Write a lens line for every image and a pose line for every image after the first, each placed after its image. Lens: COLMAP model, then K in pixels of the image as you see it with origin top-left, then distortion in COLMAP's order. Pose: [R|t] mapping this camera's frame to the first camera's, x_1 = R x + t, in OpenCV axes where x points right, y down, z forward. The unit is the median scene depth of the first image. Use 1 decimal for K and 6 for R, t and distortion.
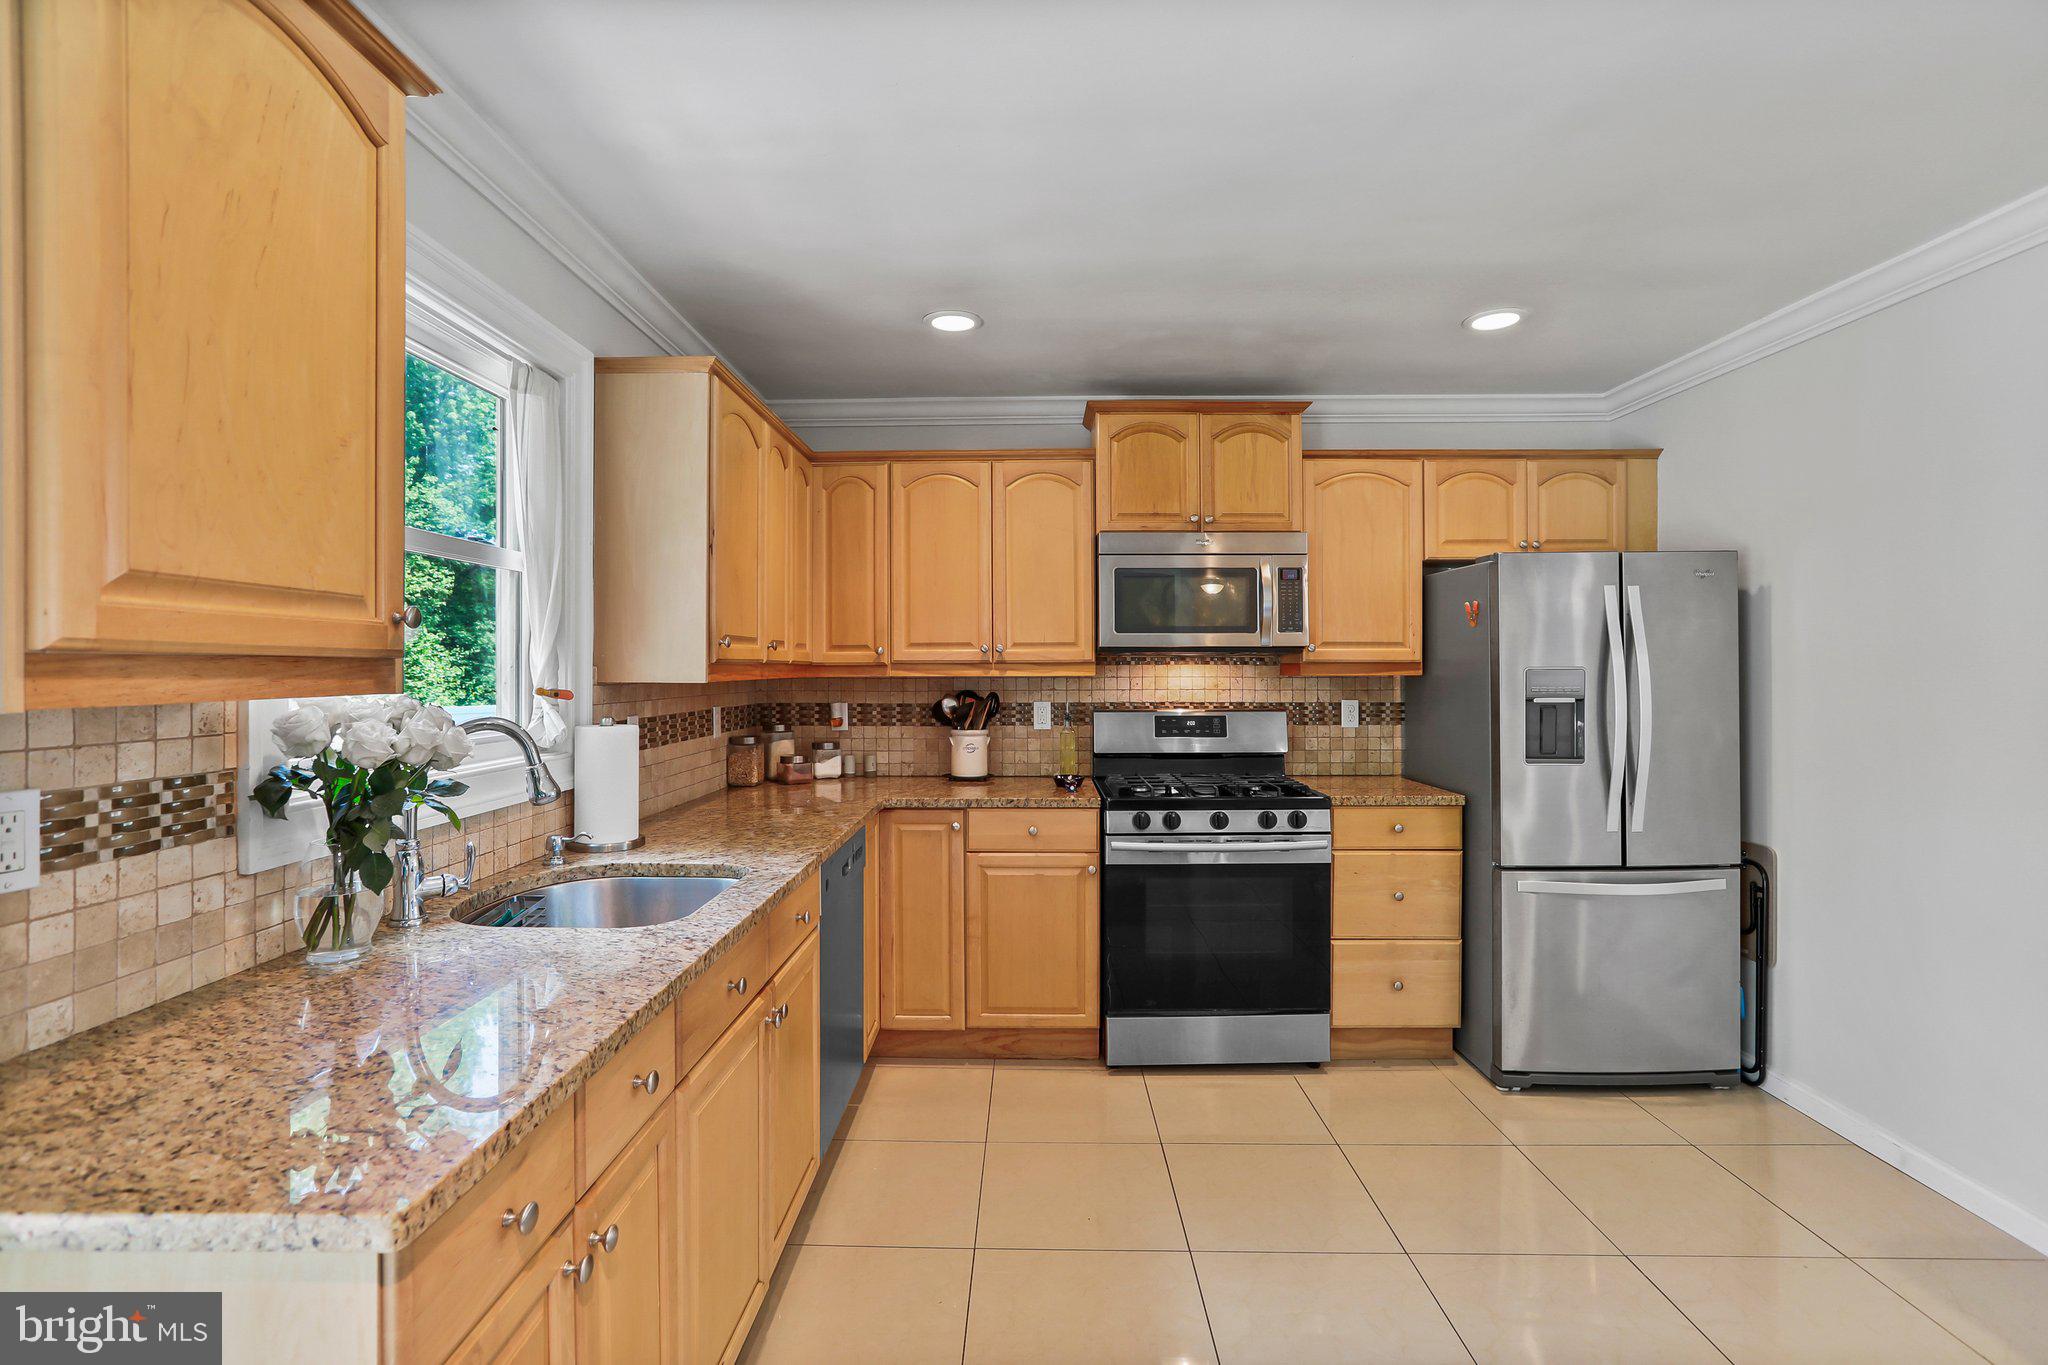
lens RADIAL K [[939.0, 0, 1018.2], [0, 939.0, 675.3], [0, 0, 1]] dist [-0.023009, 0.011547]
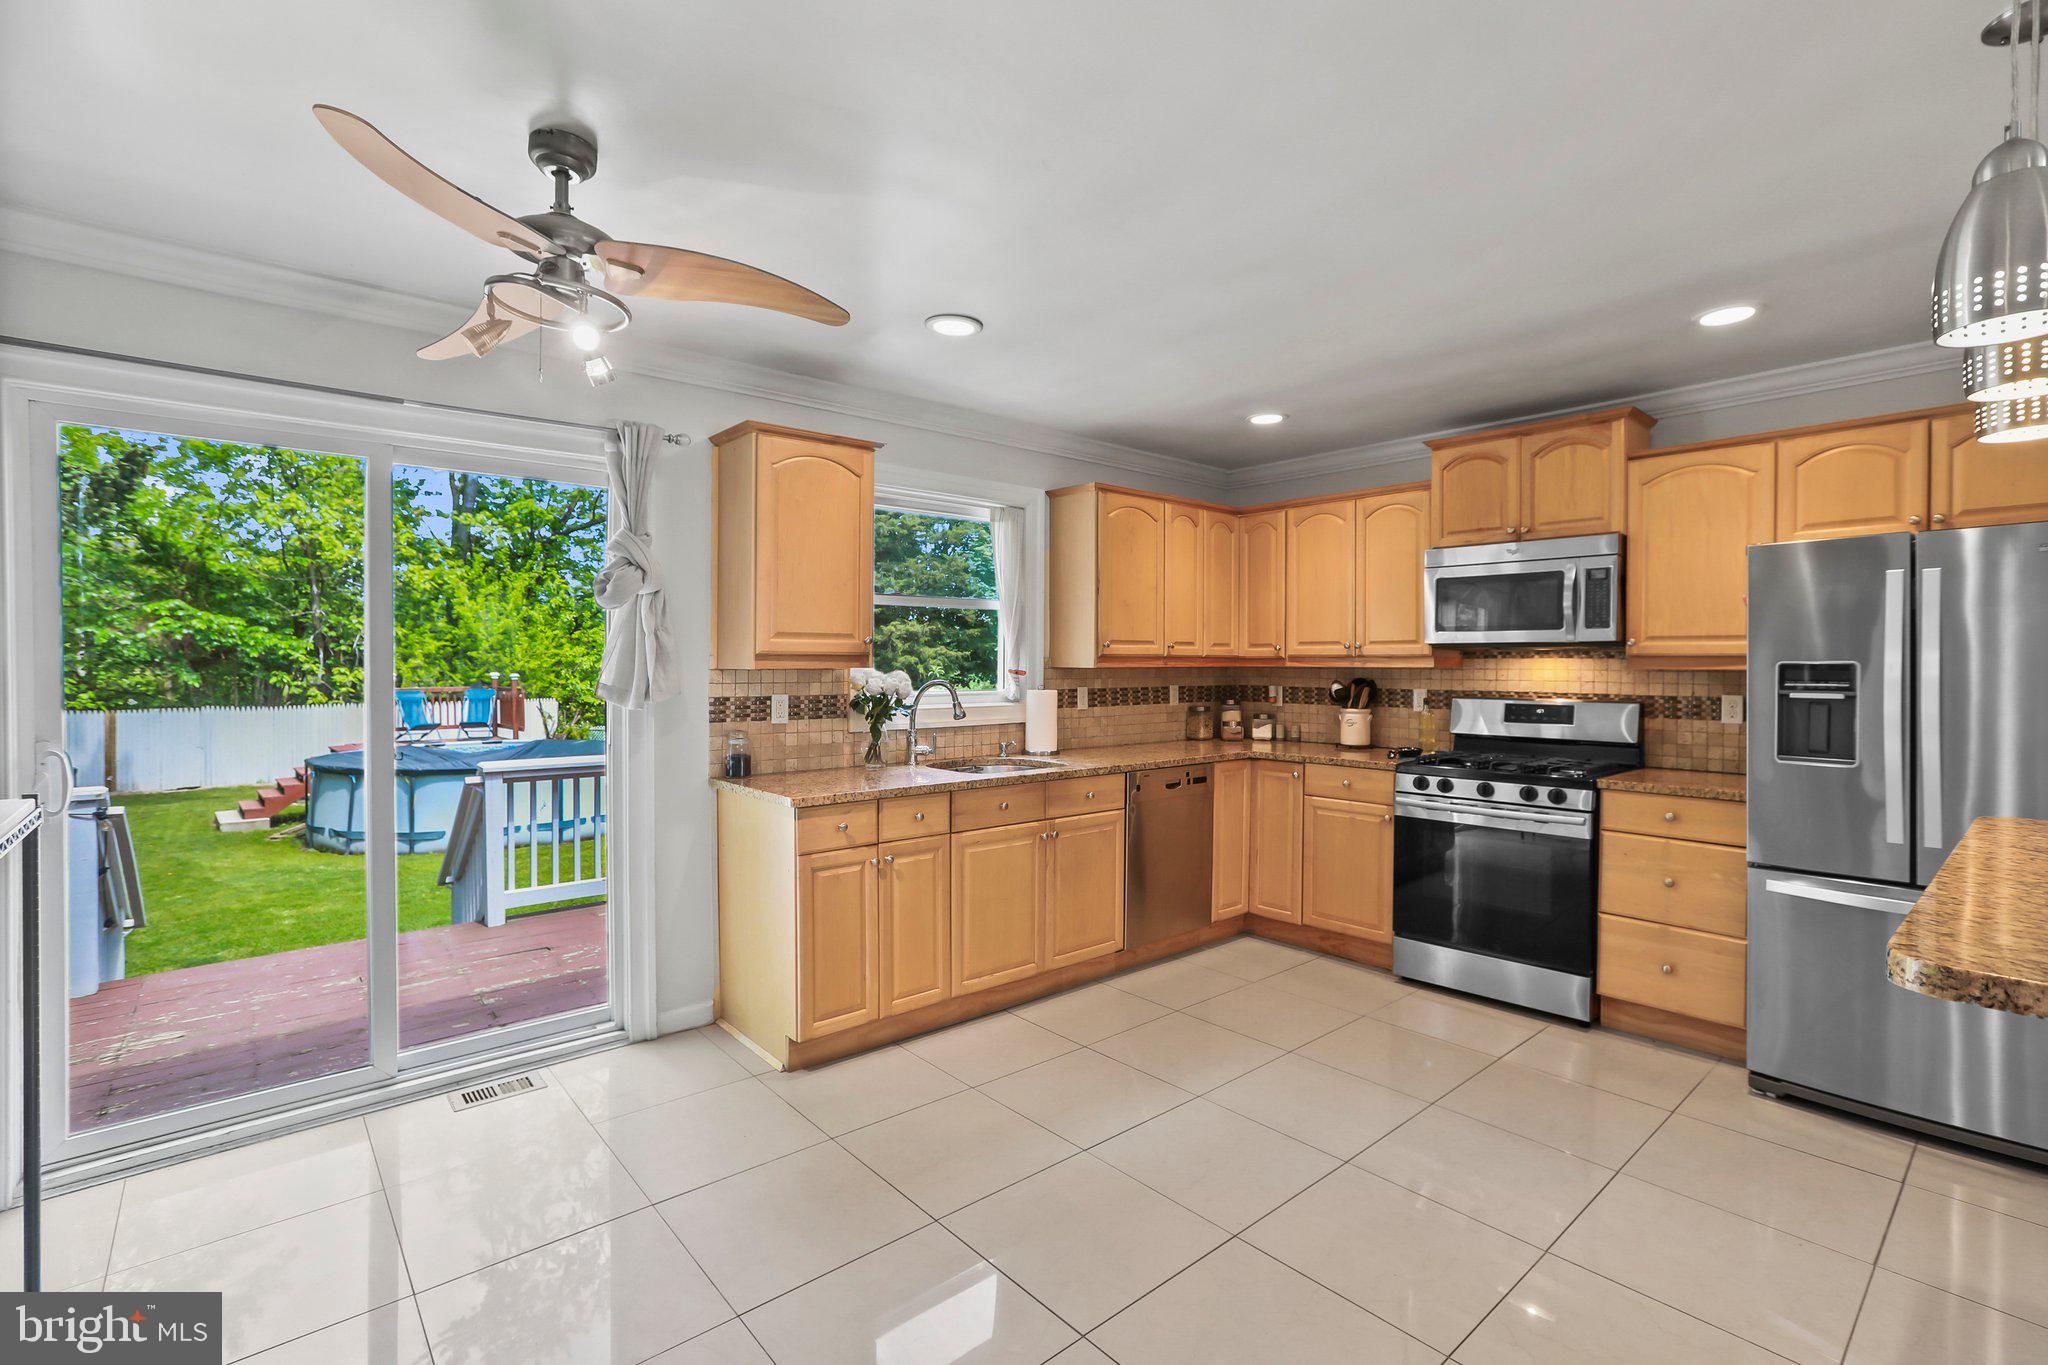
lens RADIAL K [[939.0, 0, 1023.0], [0, 939.0, 672.1], [0, 0, 1]] dist [-0.023009, 0.011547]
pose [[0.672116, 0.012837, -0.740334, 0.675416], [-0.009342, 0.999917, 0.008856, 0.001361], [0.740387, 0.000964, 0.672181, -0.216665]]
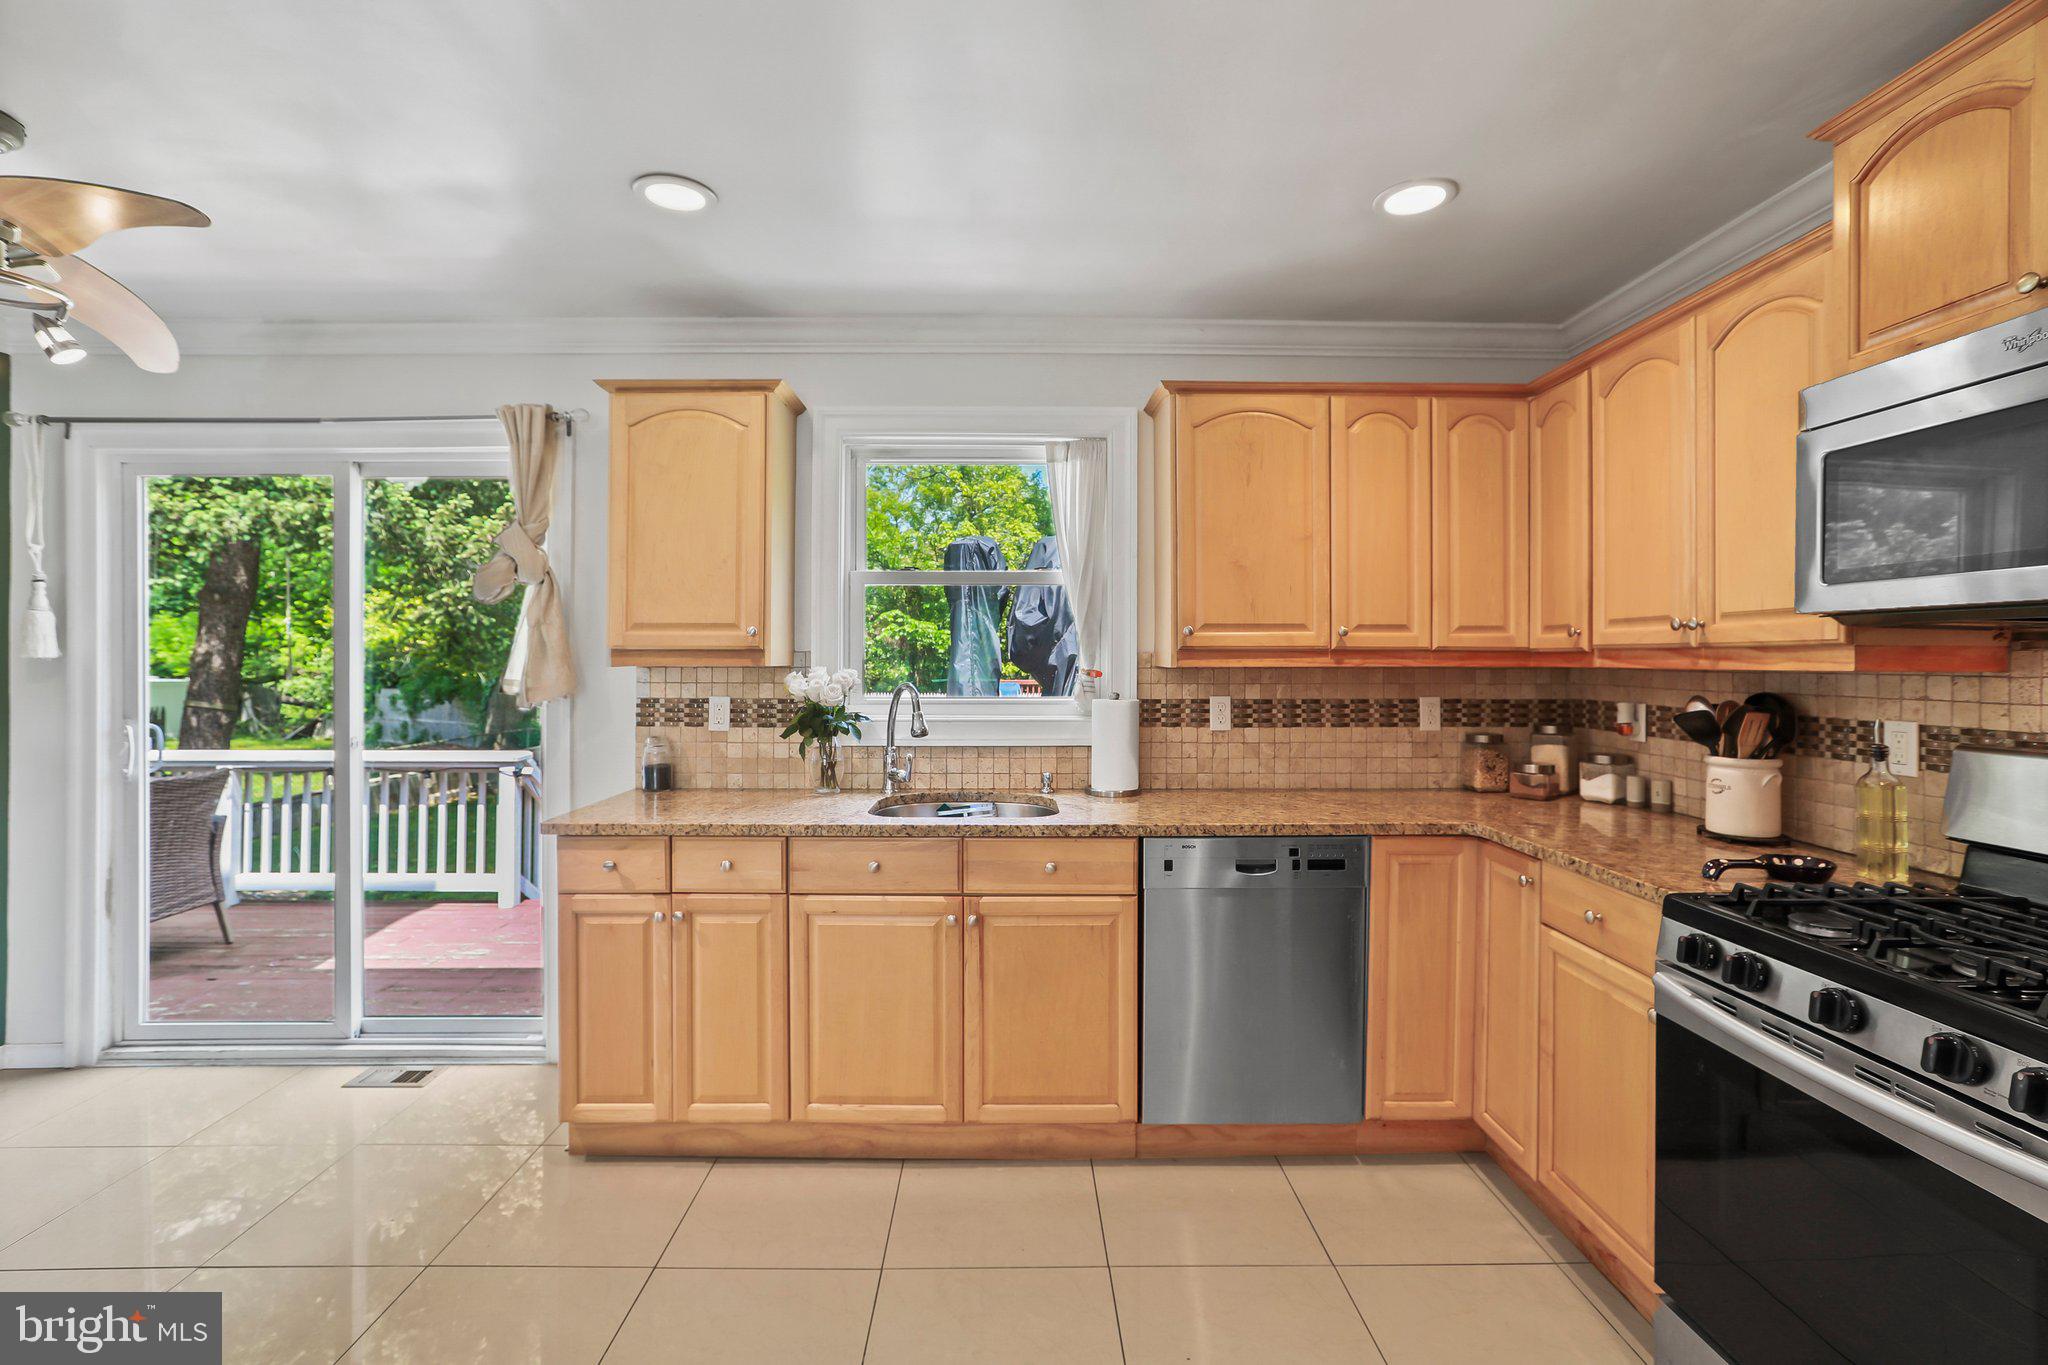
lens RADIAL K [[939.0, 0, 1011.7], [0, 939.0, 656.0], [0, 0, 1]] dist [-0.023009, 0.011547]
pose [[0.031991, 0.002876, -0.999484, 0.612597], [-0.008310, 0.999962, 0.002611, -0.005777], [0.999454, 0.008222, 0.032014, 0.590224]]
